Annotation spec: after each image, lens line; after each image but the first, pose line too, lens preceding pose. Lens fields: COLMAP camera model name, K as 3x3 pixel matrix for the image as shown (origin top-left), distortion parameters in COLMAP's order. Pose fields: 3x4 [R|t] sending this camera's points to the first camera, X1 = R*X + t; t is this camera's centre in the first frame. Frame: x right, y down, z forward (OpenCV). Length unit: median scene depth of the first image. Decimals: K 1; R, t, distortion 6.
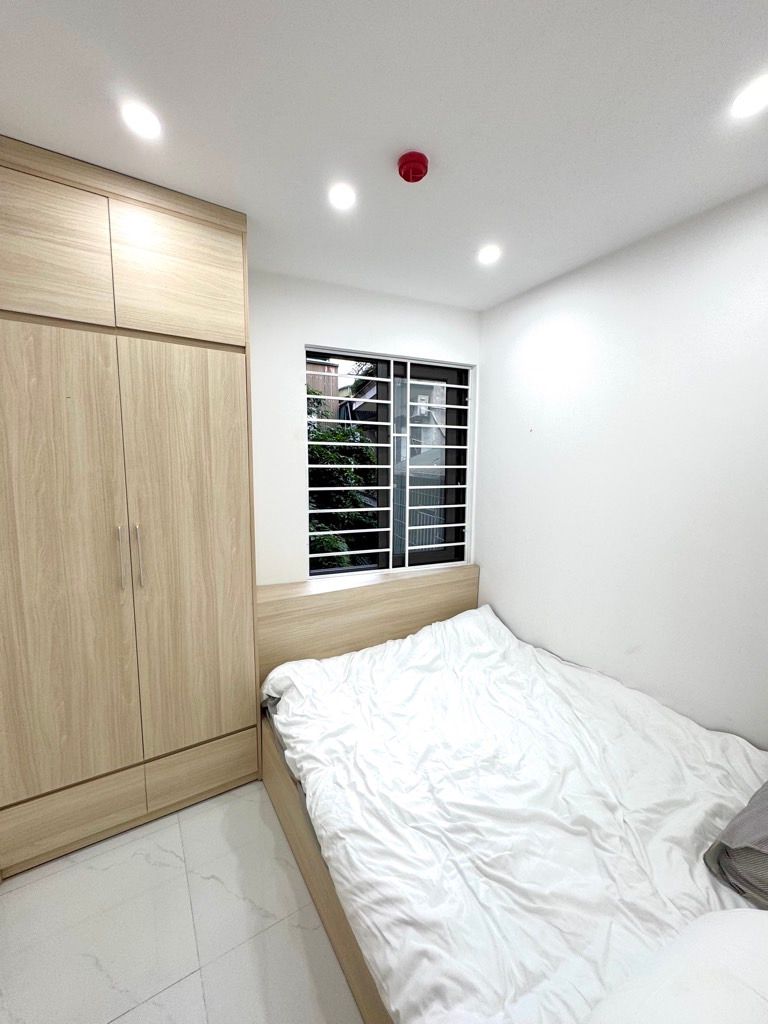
lens RADIAL K [[404.8, 0, 391.0], [0, 404.8, 510.7], [0, 0, 1]] dist [-0.001917, 0.000459]
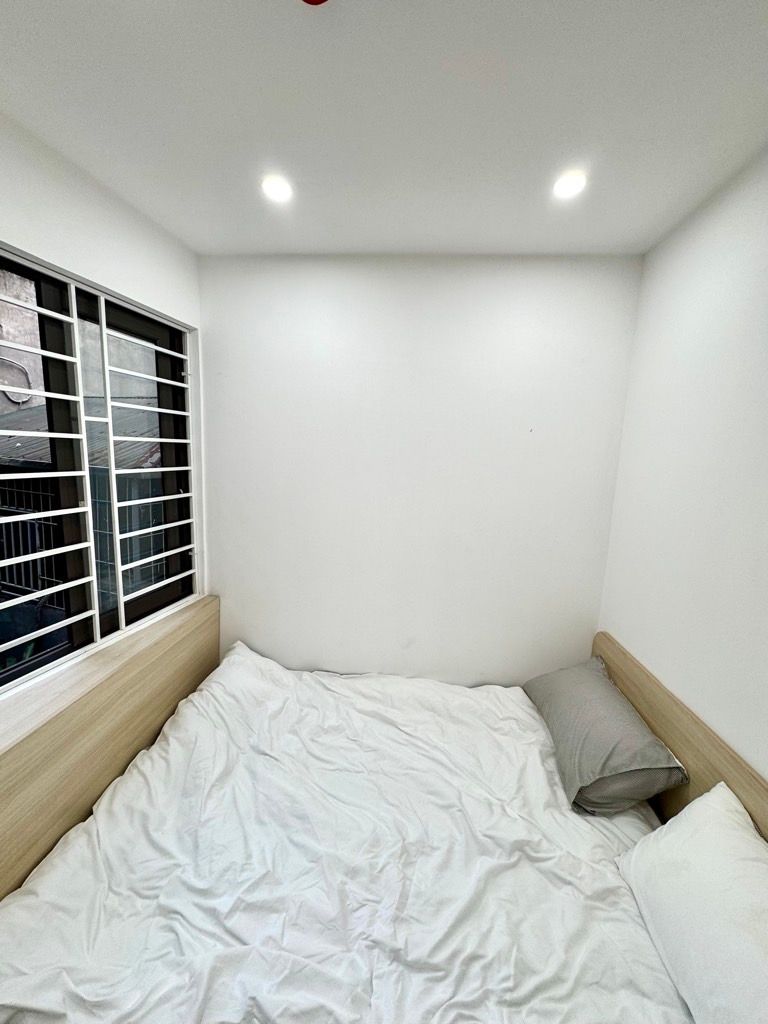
lens RADIAL K [[404.8, 0, 389.0], [0, 404.8, 511.0], [0, 0, 1]] dist [-0.001917, 0.000459]
pose [[0.603389, -0.098302, 0.791365, -0.201596], [0.052902, 0.995121, 0.083276, -0.079678], [-0.795690, -0.008384, 0.605646, 0.295873]]
